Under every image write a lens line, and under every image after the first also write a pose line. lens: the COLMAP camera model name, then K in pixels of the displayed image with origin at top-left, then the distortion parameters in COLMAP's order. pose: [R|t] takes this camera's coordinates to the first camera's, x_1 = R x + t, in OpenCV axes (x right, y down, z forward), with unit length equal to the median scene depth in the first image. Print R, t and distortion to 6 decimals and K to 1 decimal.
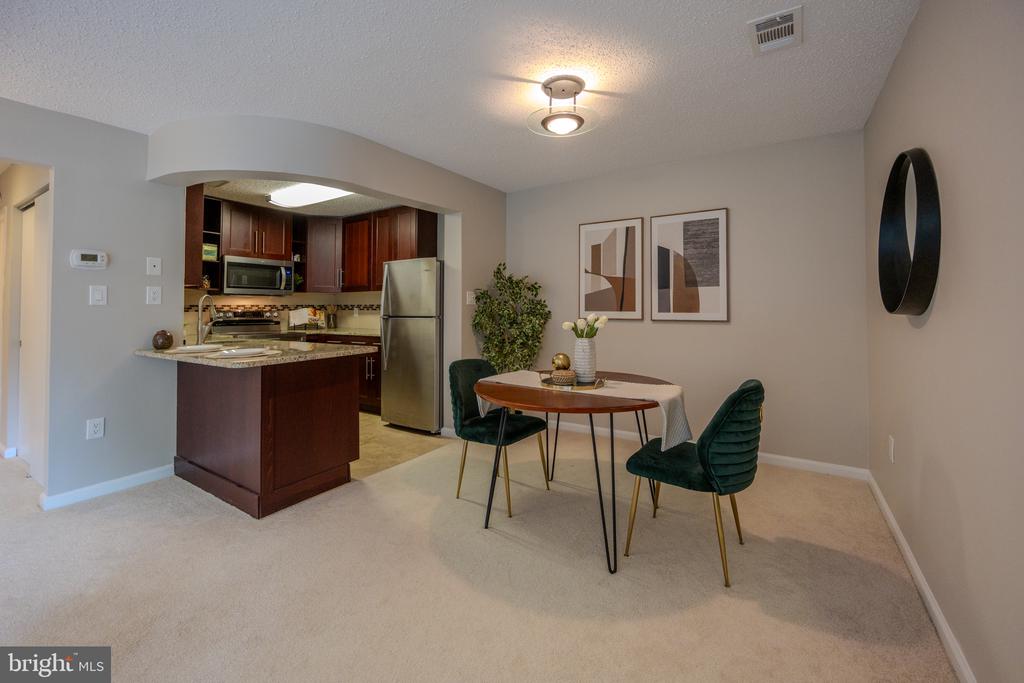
lens RADIAL K [[412.5, 0, 521.3], [0, 412.5, 296.6], [0, 0, 1]] dist [-0.006801, -0.000189]
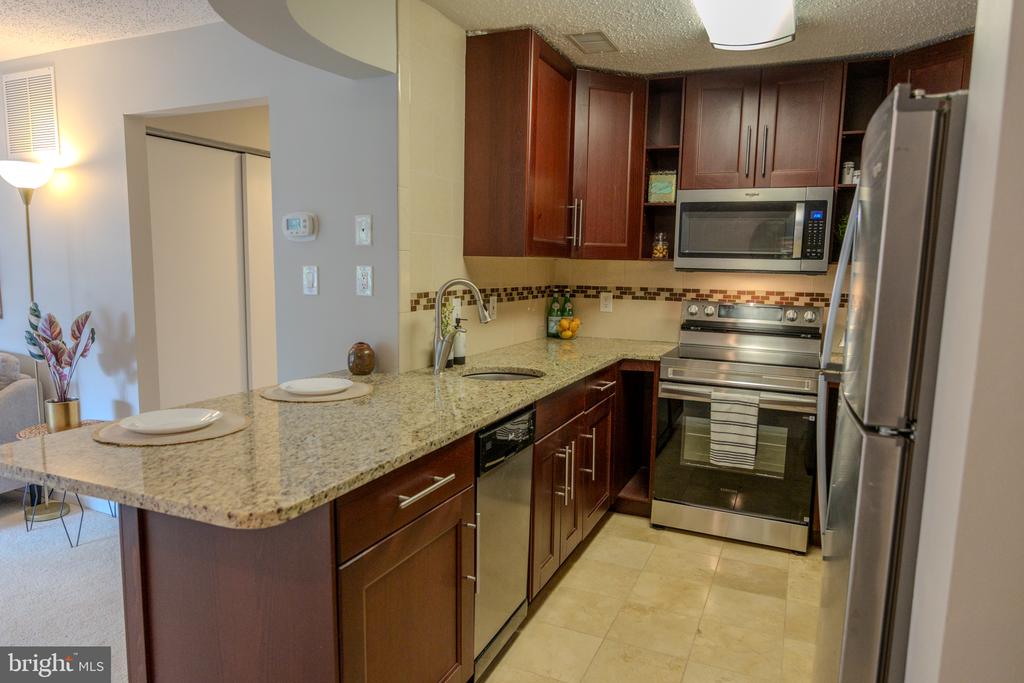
lens RADIAL K [[677.3, 0, 461.8], [0, 677.3, 359.4], [0, 0, 1]] dist [-0.016747, -0.015688]
pose [[0.138112, 0.142399, -0.980126, 0.090838], [0.008470, 0.989404, 0.144940, -0.026058], [0.990380, -0.028320, 0.135442, 0.831248]]
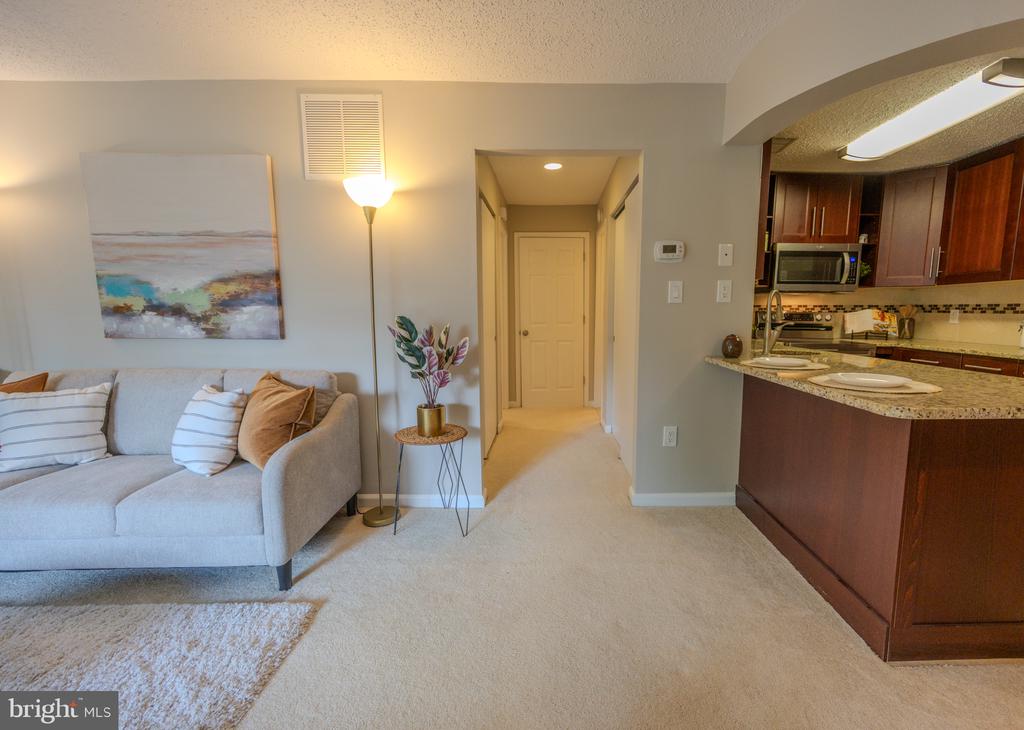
lens RADIAL K [[438.3, 0, 550.3], [0, 438.3, 364.6], [0, 0, 1]] dist [-0.008810, -0.000920]
pose [[0.528938, 0.109726, -0.841537, -0.270890], [0.017775, 0.989957, 0.140250, 0.010625], [0.848474, -0.089142, 0.521675, 0.194520]]
